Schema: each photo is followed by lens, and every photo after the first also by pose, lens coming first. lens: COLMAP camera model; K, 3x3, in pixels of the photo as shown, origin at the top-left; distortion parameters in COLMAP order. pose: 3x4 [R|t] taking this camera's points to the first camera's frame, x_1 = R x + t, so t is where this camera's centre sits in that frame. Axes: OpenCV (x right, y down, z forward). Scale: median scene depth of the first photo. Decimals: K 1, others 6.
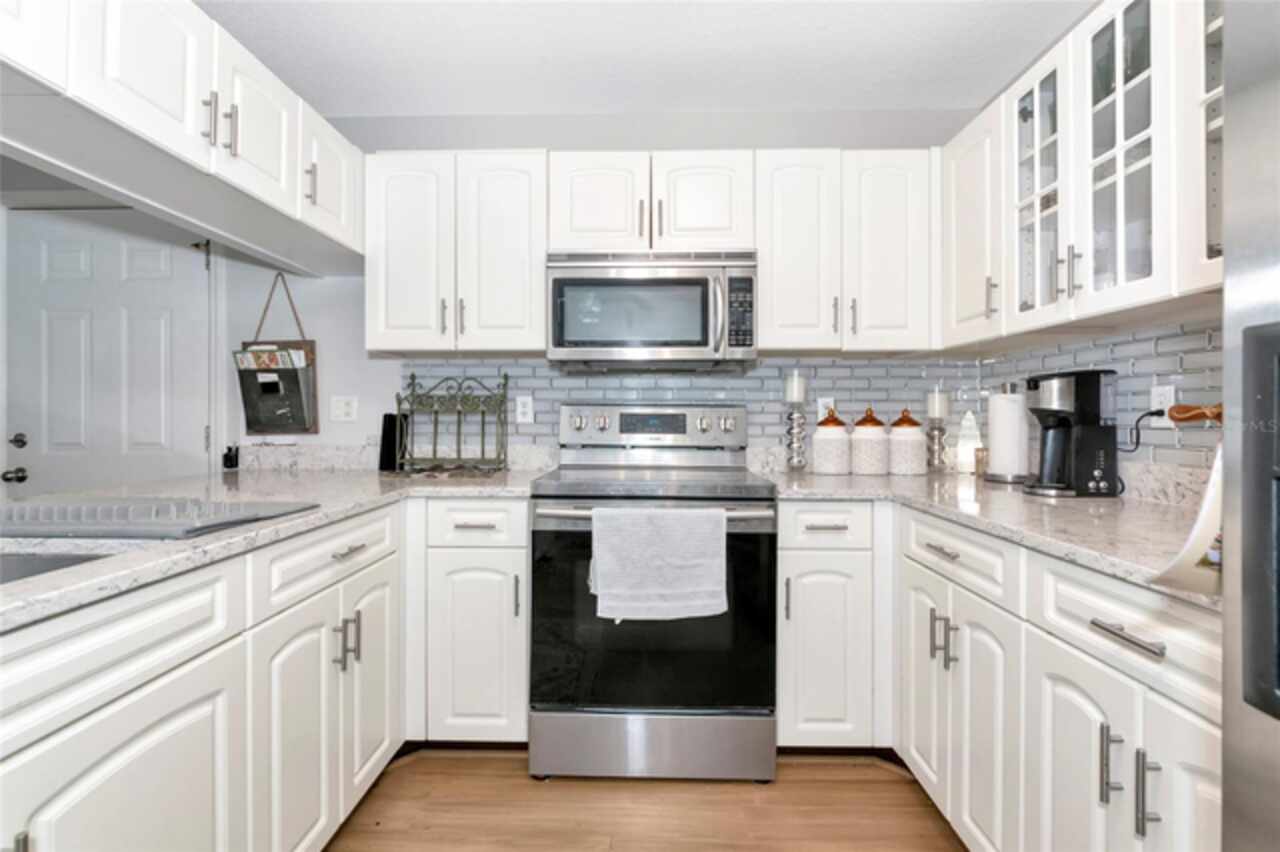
lens RADIAL K [[557.1, 0, 635.9], [0, 557.1, 416.6], [0, 0, 1]] dist [-0.000481, -0.000225]
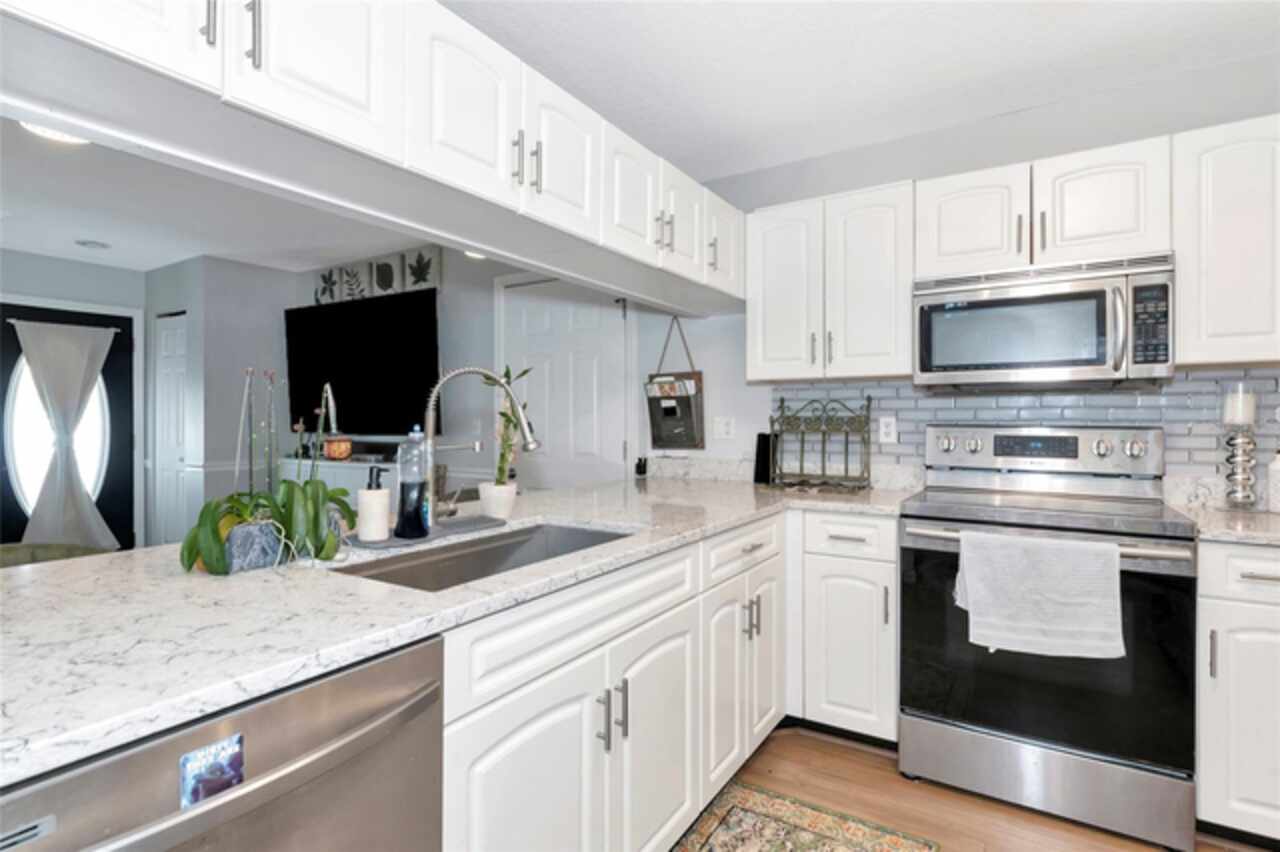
lens RADIAL K [[624.3, 0, 645.0], [0, 624.3, 423.5], [0, 0, 1]] dist [0.000730, -0.001844]
pose [[0.858709, -0.000871, -0.512463, 0.006166], [0.003942, 0.999980, 0.004906, -0.035573], [0.512449, -0.006233, 0.858695, -0.242079]]
